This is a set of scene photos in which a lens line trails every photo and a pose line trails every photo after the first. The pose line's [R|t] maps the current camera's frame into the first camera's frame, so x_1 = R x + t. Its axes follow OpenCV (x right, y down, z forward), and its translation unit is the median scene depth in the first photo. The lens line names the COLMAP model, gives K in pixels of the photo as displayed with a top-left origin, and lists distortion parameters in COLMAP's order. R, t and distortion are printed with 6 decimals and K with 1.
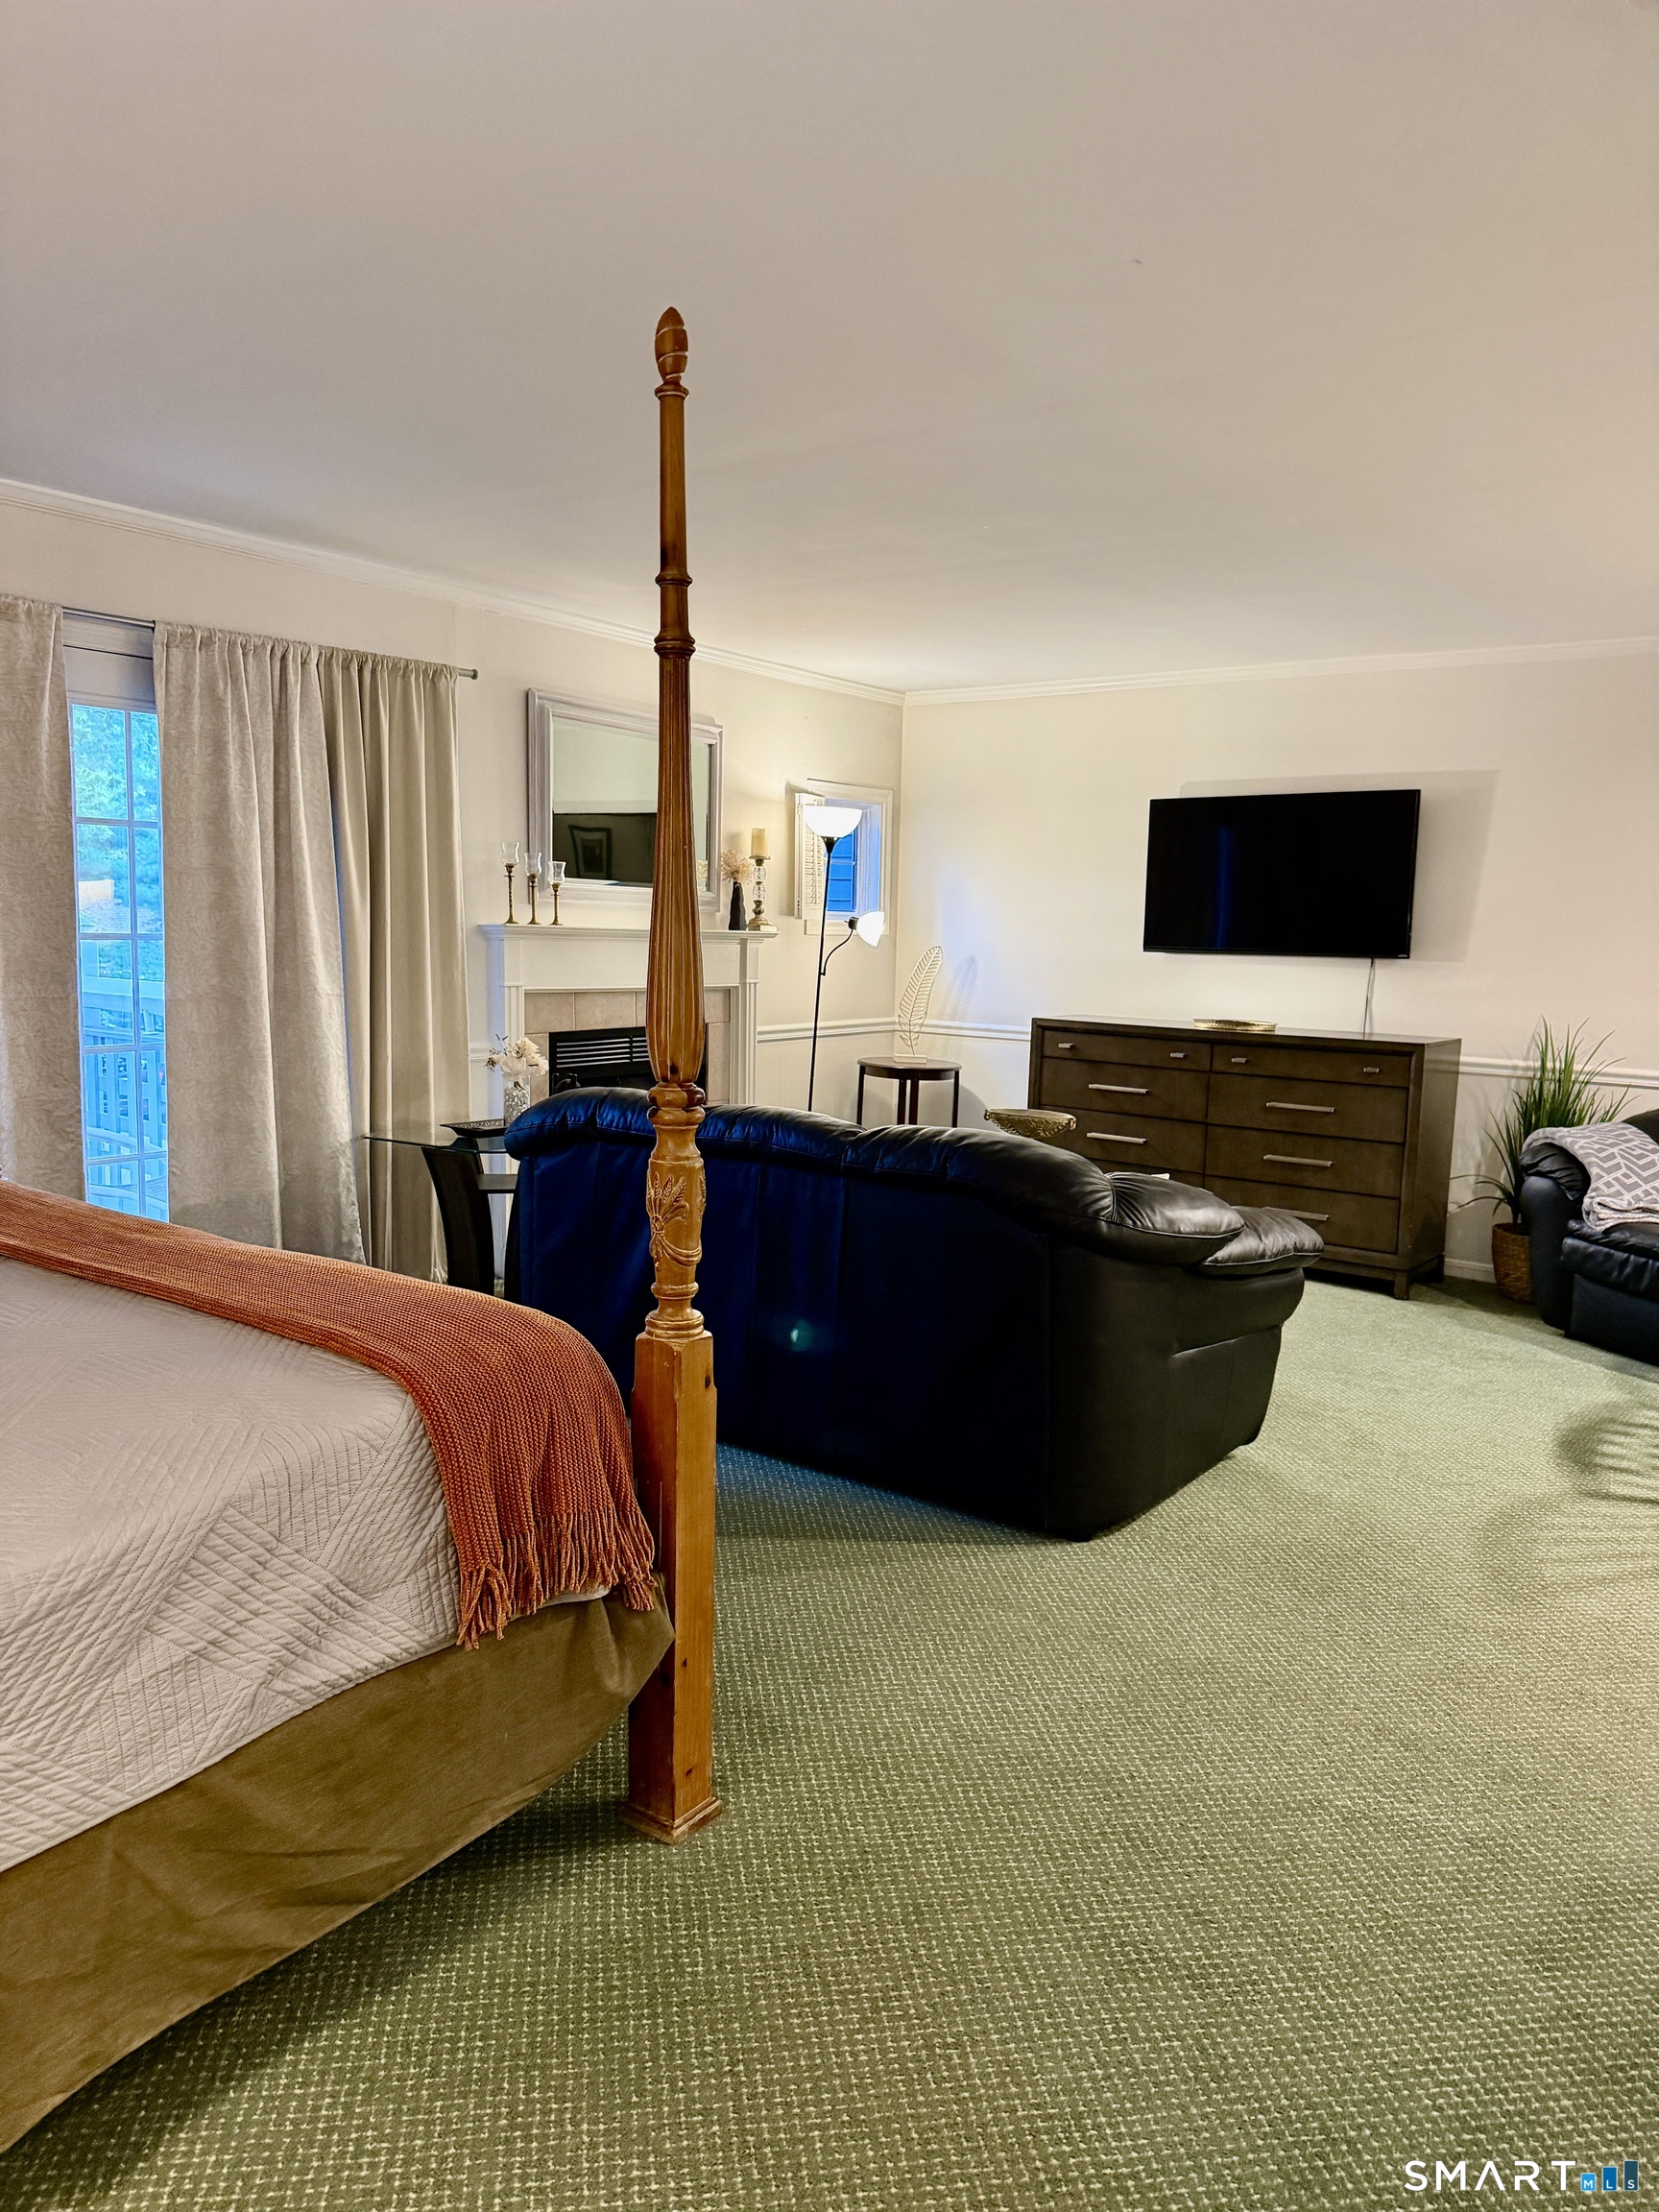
lens RADIAL K [[1539.1, 0, 831.0], [0, 1539.1, 1118.3], [0, 0, 1]] dist [0.062812, -0.081633]
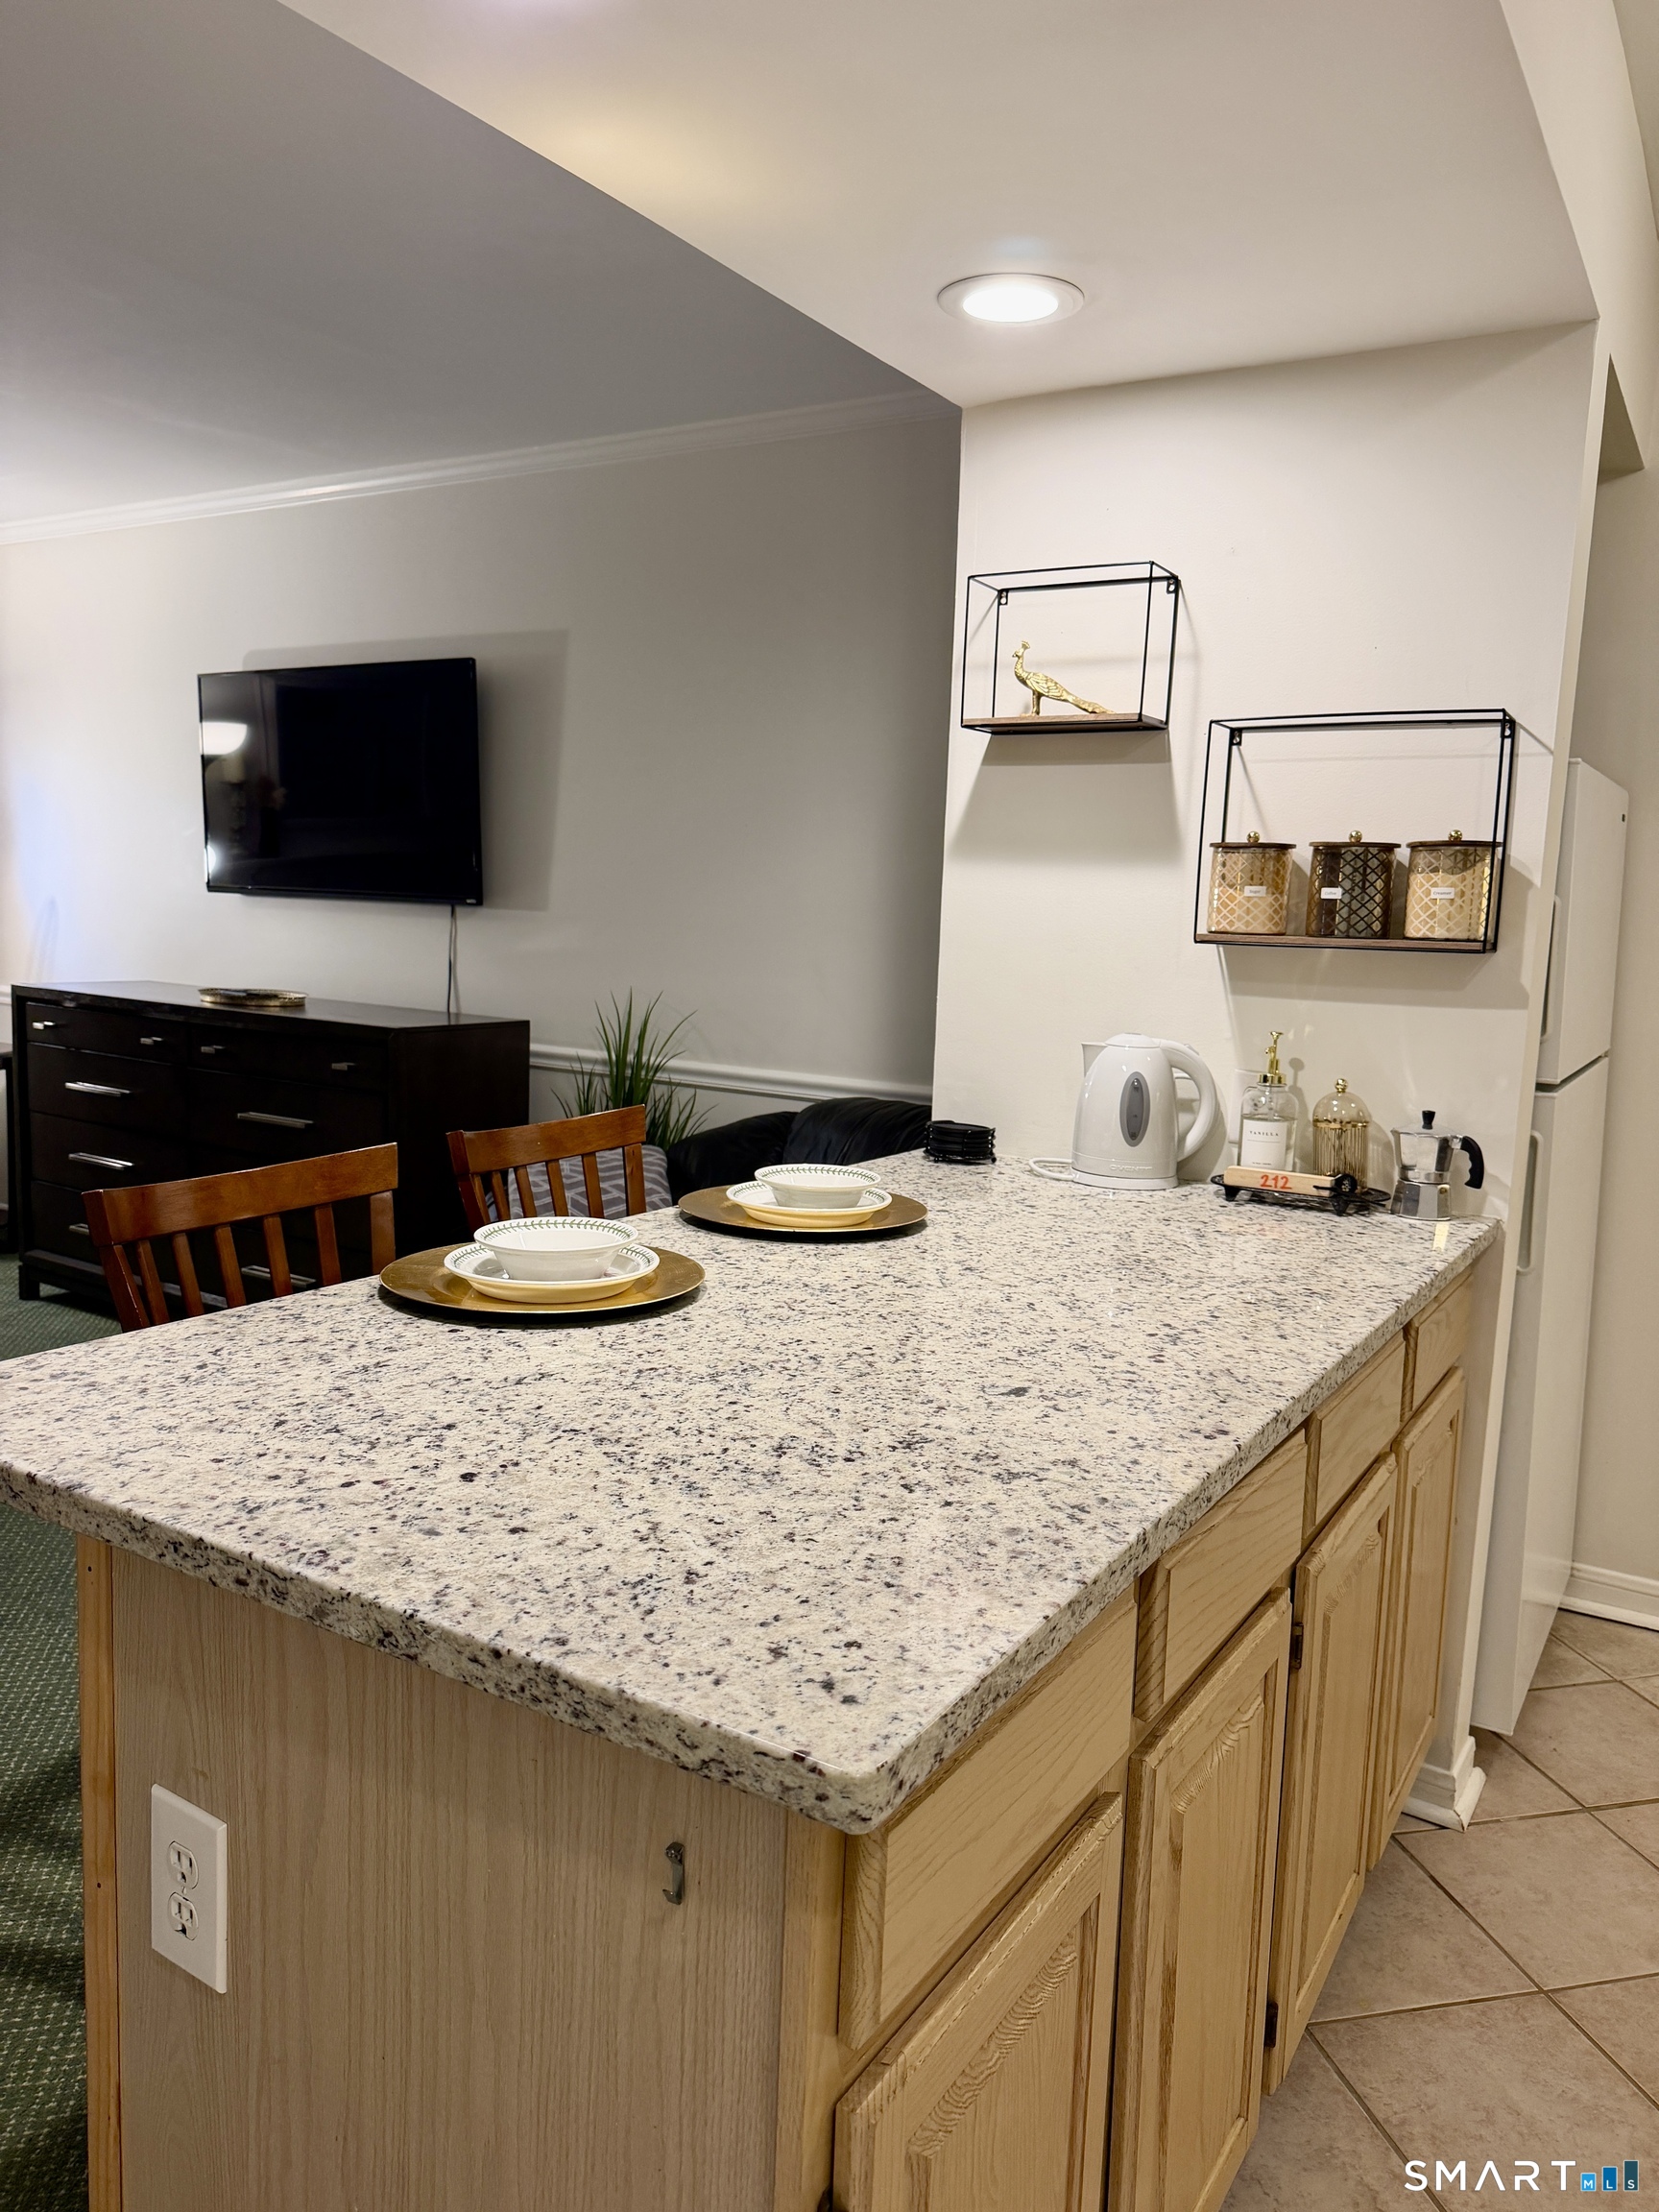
lens RADIAL K [[1557.3, 0, 825.3], [0, 1557.3, 1138.1], [0, 0, 1]] dist [0.008777, -0.006071]
pose [[0.995802, -0.002523, 0.091503, 0.679805], [-0.000567, 0.999431, 0.033733, -0.032636], [-0.091536, -0.033643, 0.995233, 0.422472]]
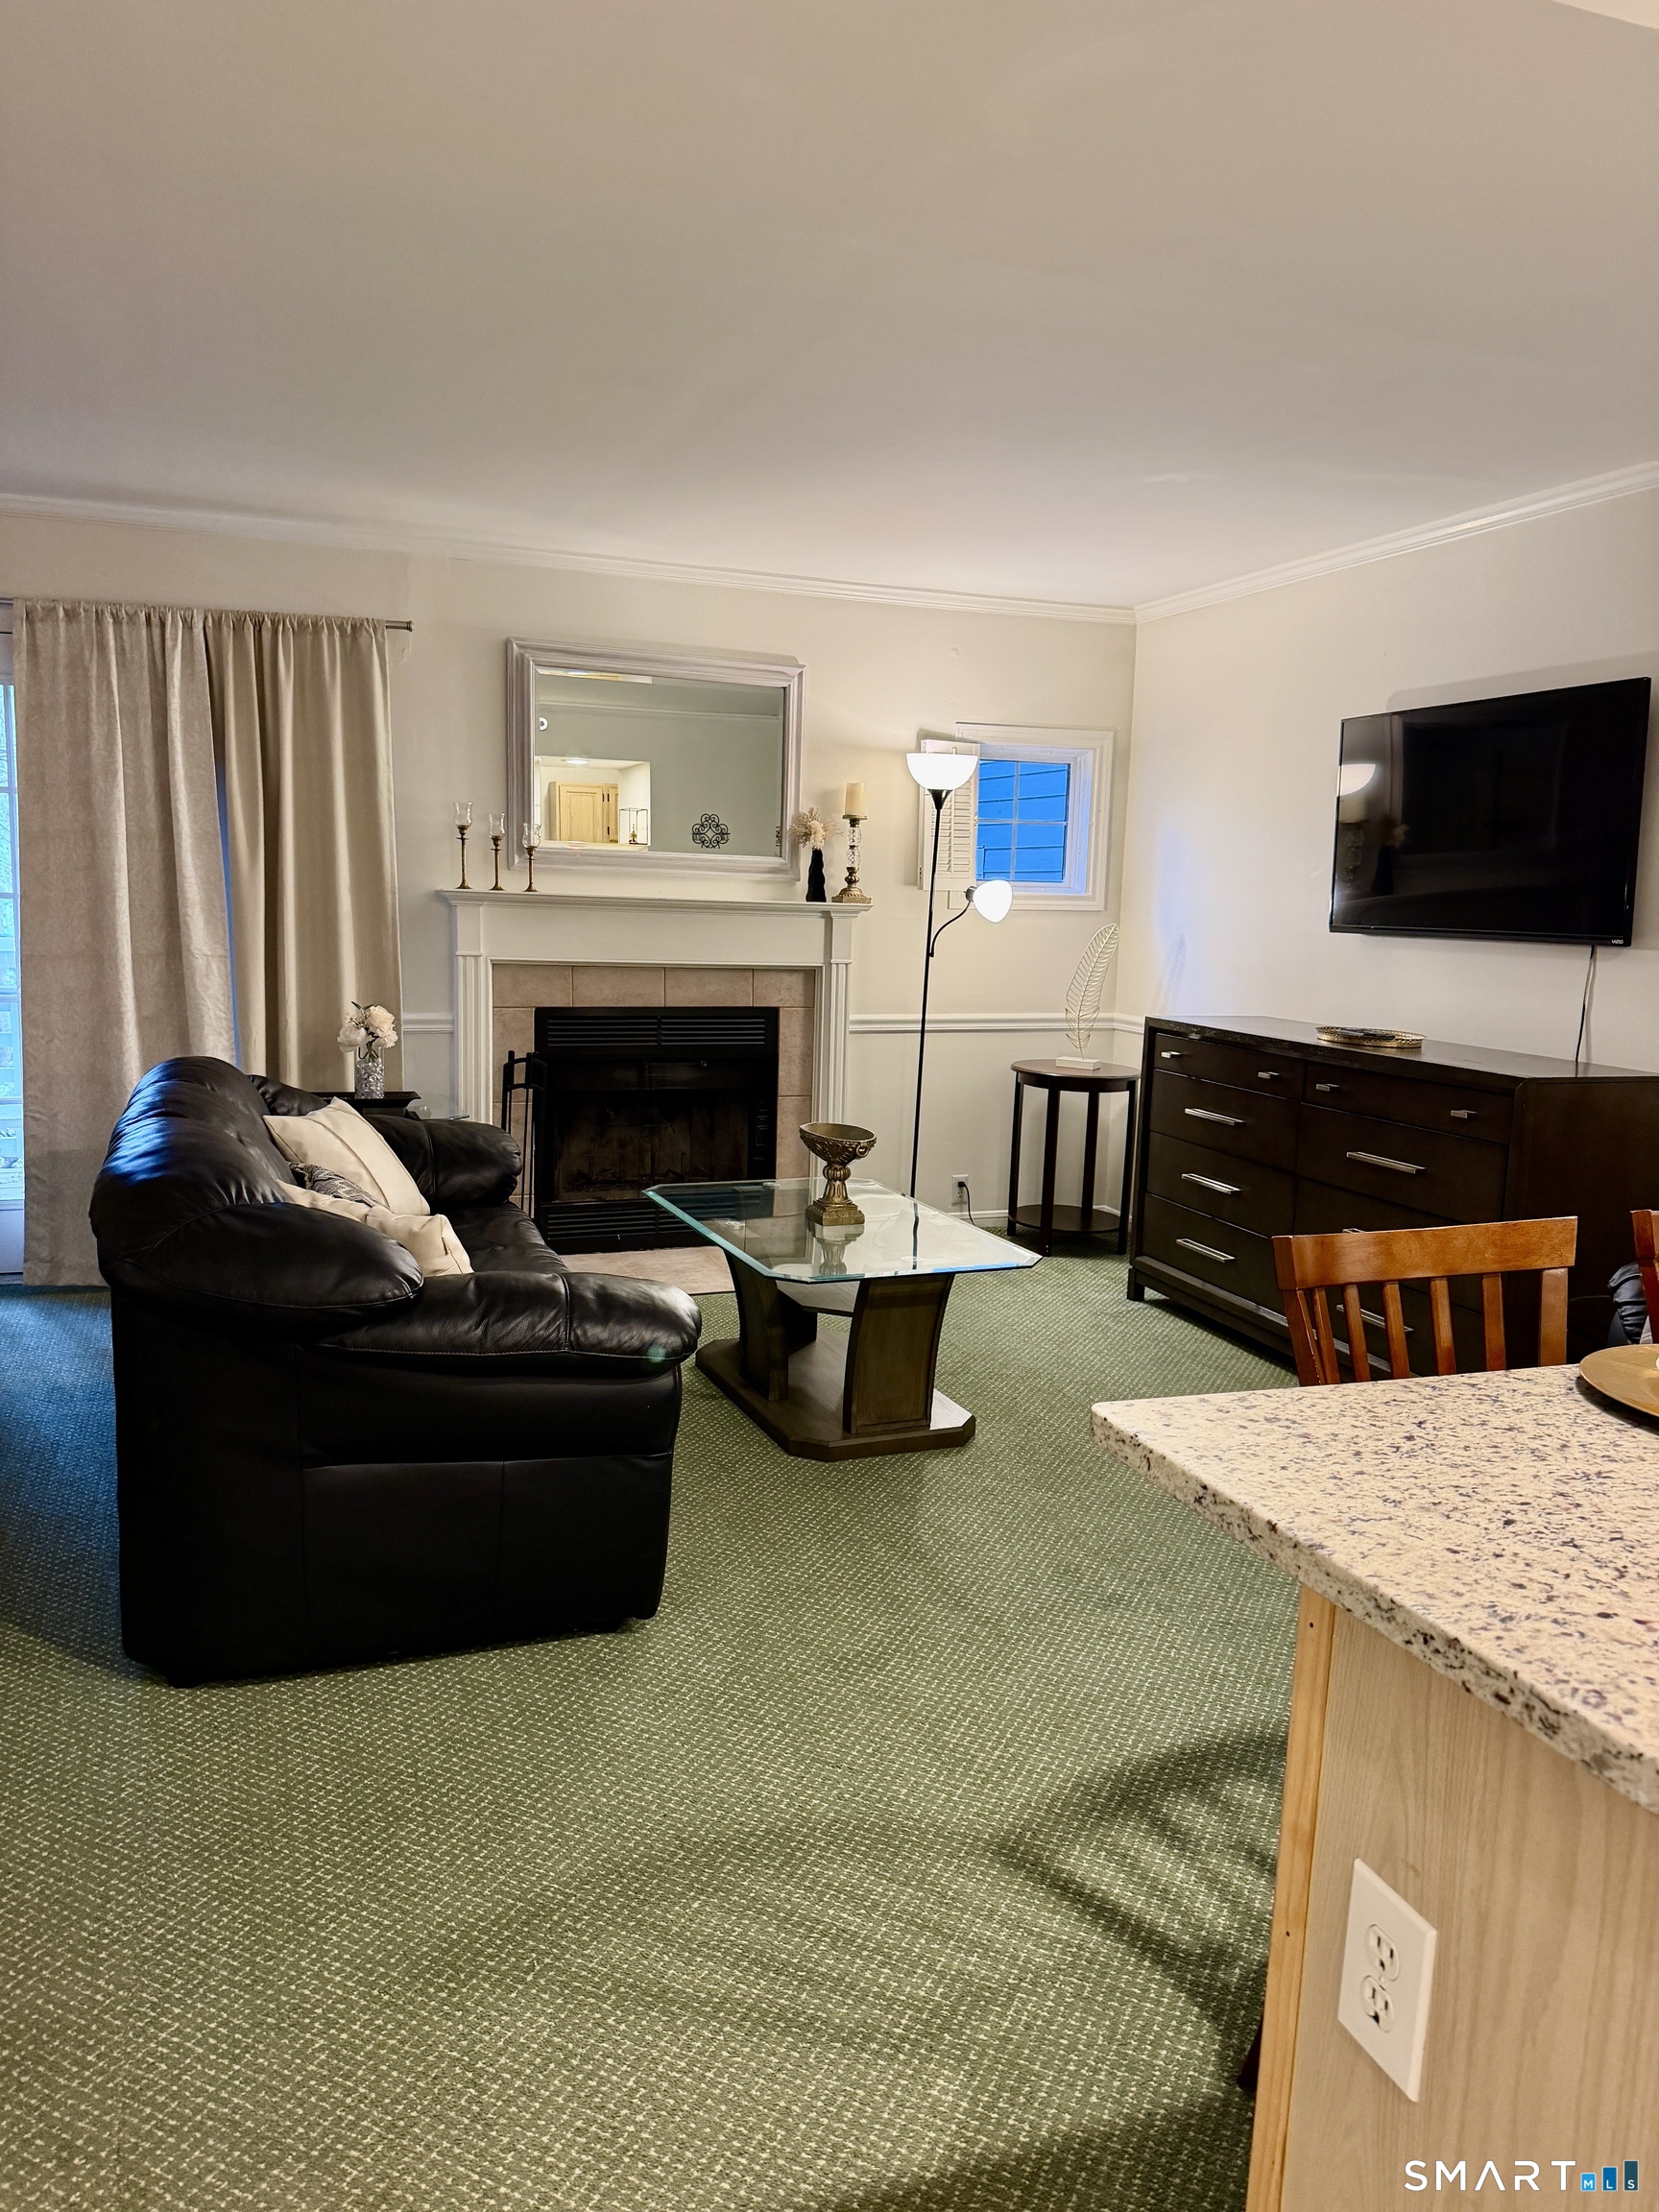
lens RADIAL K [[1524.7, 0, 817.3], [0, 1524.7, 1130.1], [0, 0, 1]] dist [0.106246, -0.172642]
pose [[0.839884, 0.083829, -0.536253, 0.644889], [-0.075688, 0.996437, 0.037223, -0.039527], [0.537462, 0.009325, 0.843236, 0.421493]]
